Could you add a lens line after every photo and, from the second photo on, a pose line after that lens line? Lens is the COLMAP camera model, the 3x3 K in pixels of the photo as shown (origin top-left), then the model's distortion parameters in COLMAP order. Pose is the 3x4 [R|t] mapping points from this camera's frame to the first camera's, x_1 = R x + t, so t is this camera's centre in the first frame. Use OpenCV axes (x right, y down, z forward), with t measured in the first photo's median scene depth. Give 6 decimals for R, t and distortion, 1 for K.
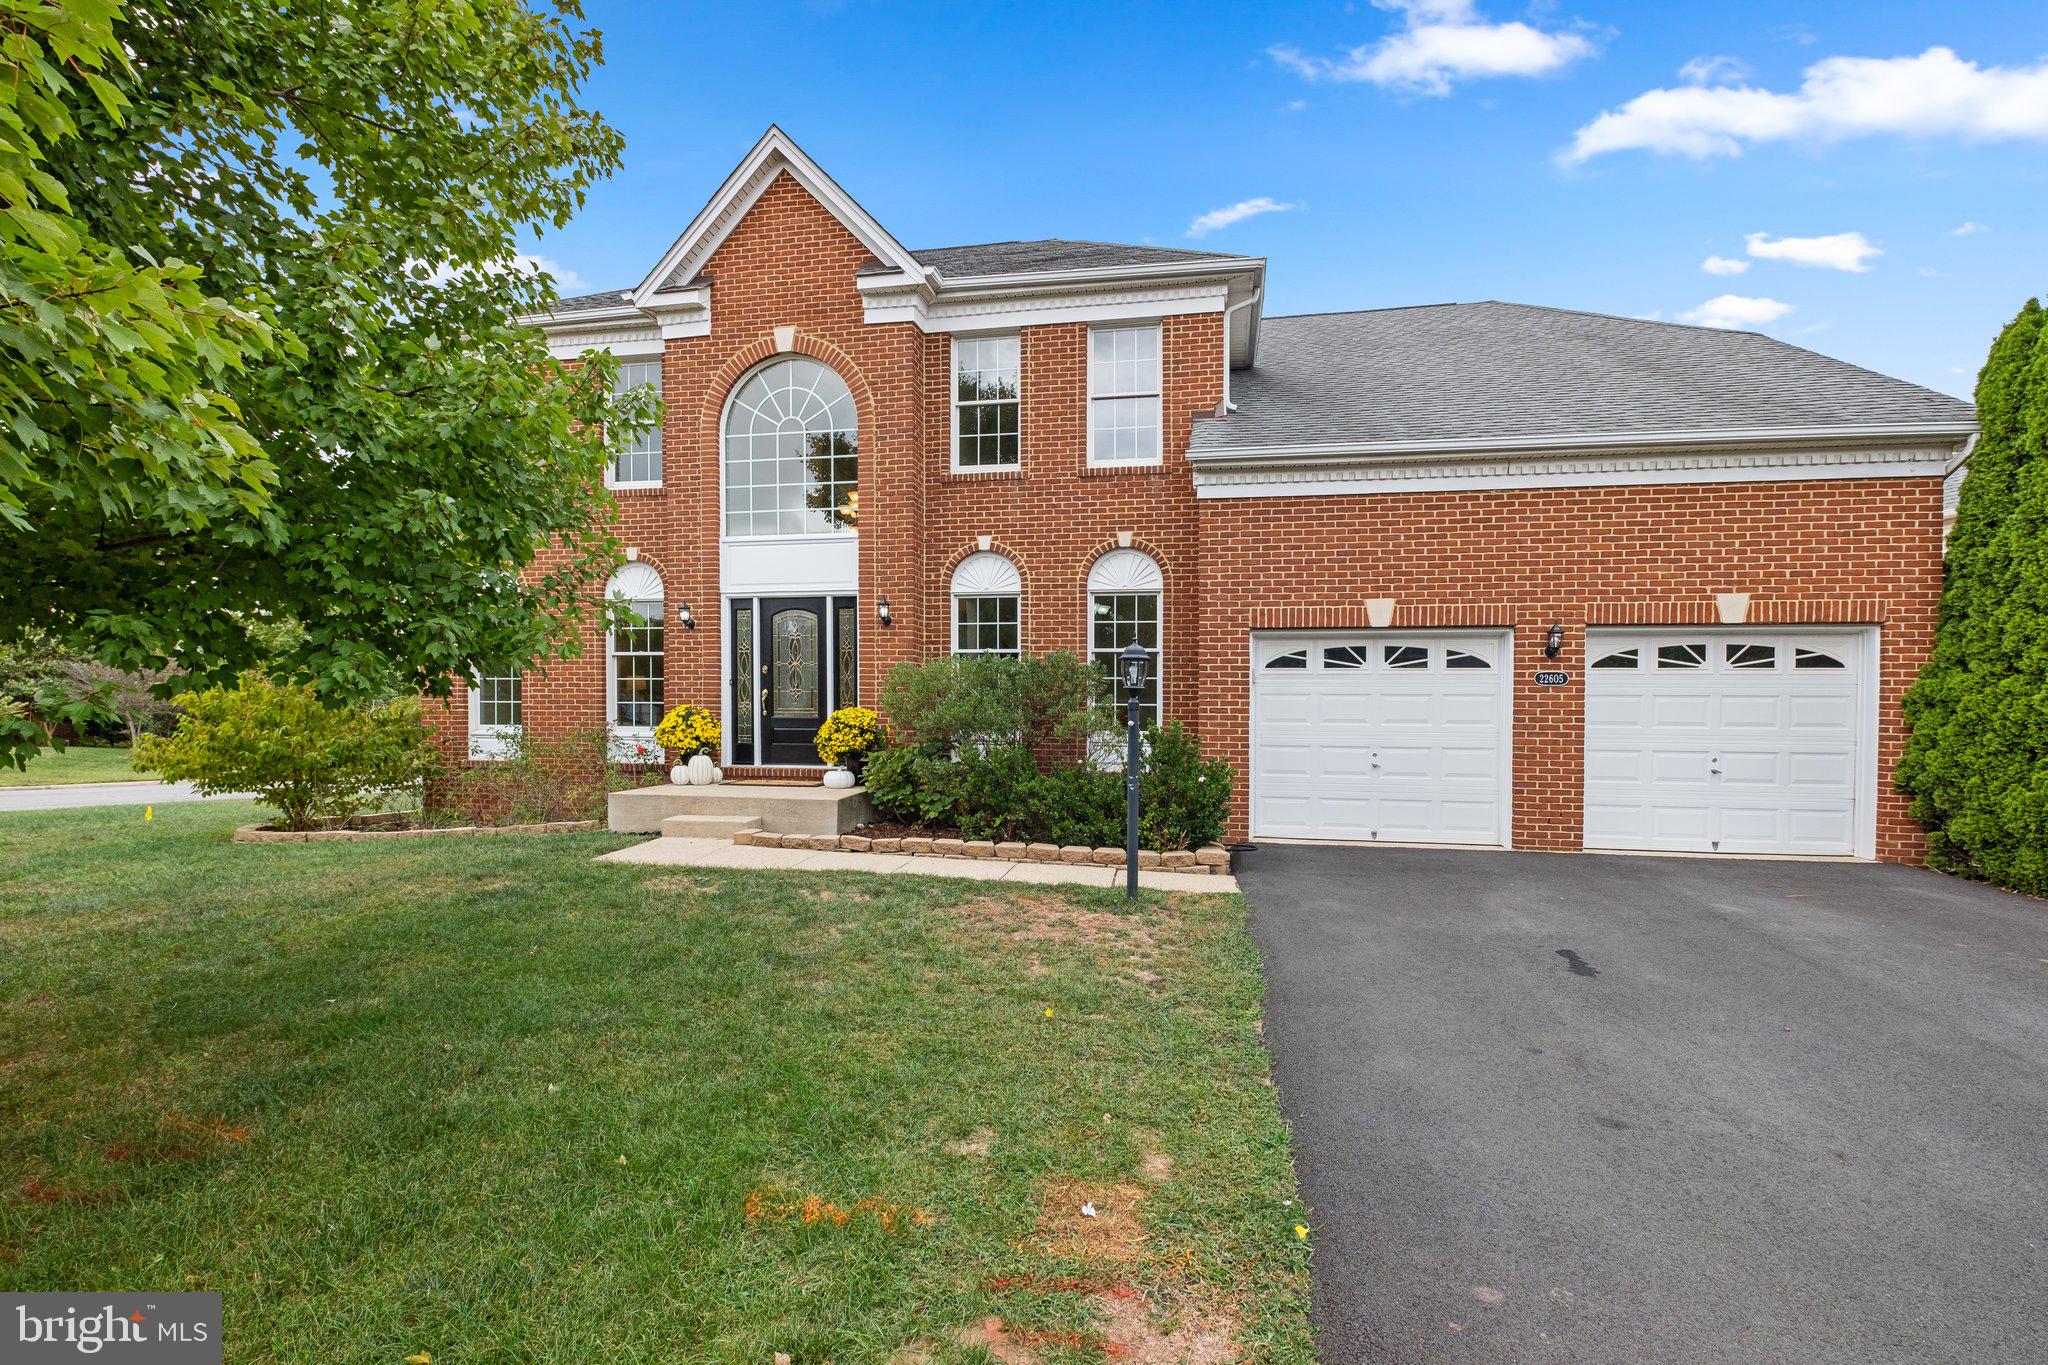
lens RADIAL K [[1012.4, 0, 1021.3], [0, 1012.4, 720.5], [0, 0, 1]] dist [0.031224, -0.032103]
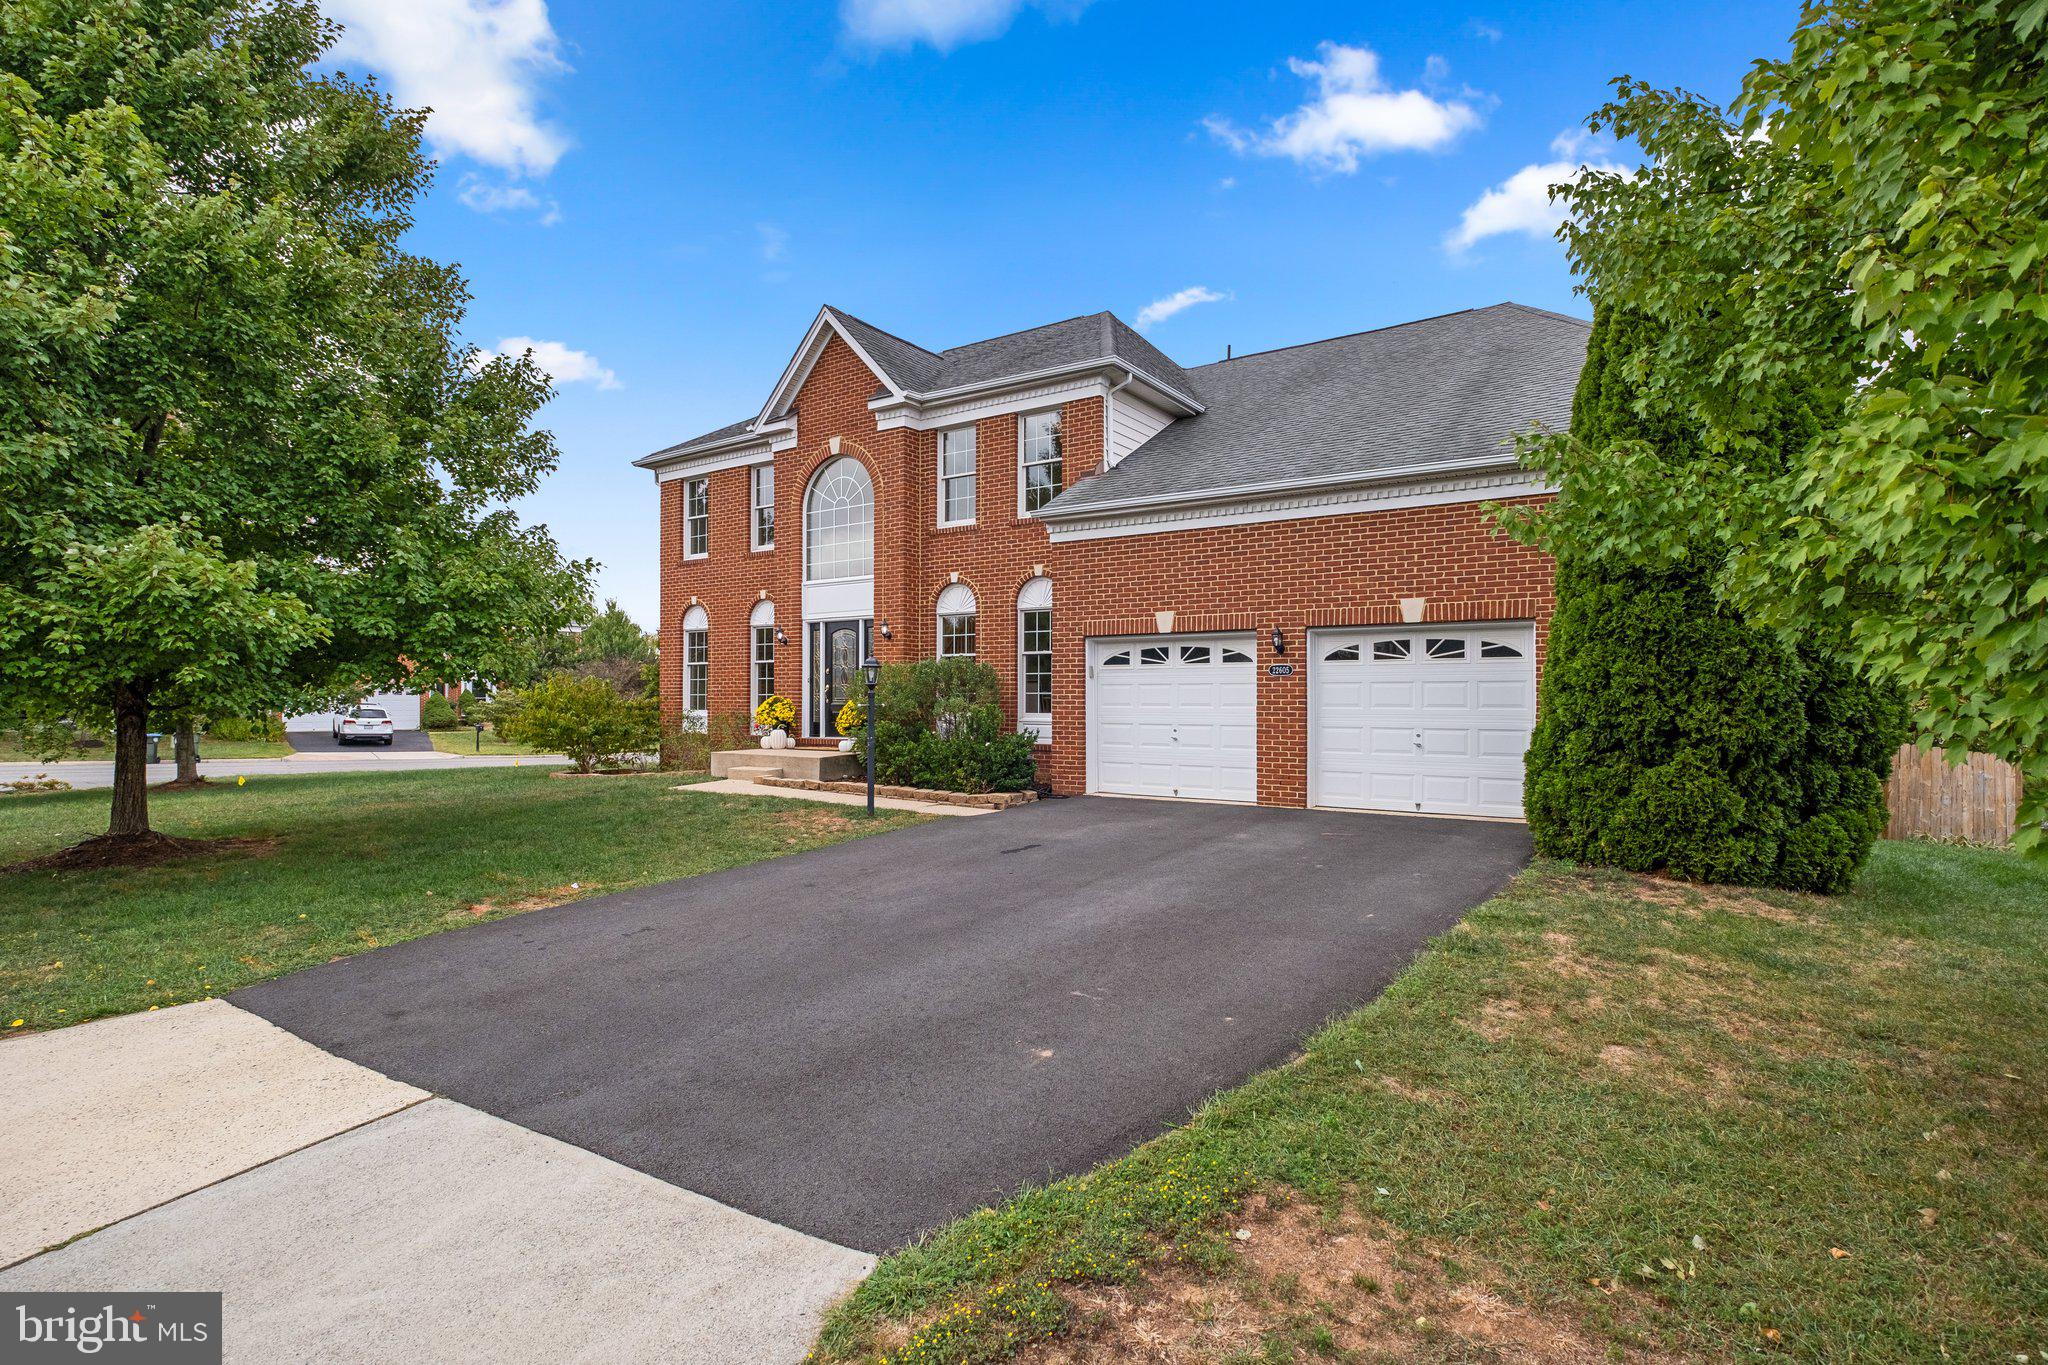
lens RADIAL K [[994.9, 0, 1024.0], [0, 994.9, 682.5], [0, 0, 1]] dist [0.032890, 0.000116]
pose [[0.925931, -0.011191, -0.377526, 0.568961], [-0.001056, 0.999480, -0.032218, 0.012184], [0.377691, 0.030230, 0.925438, -0.221506]]
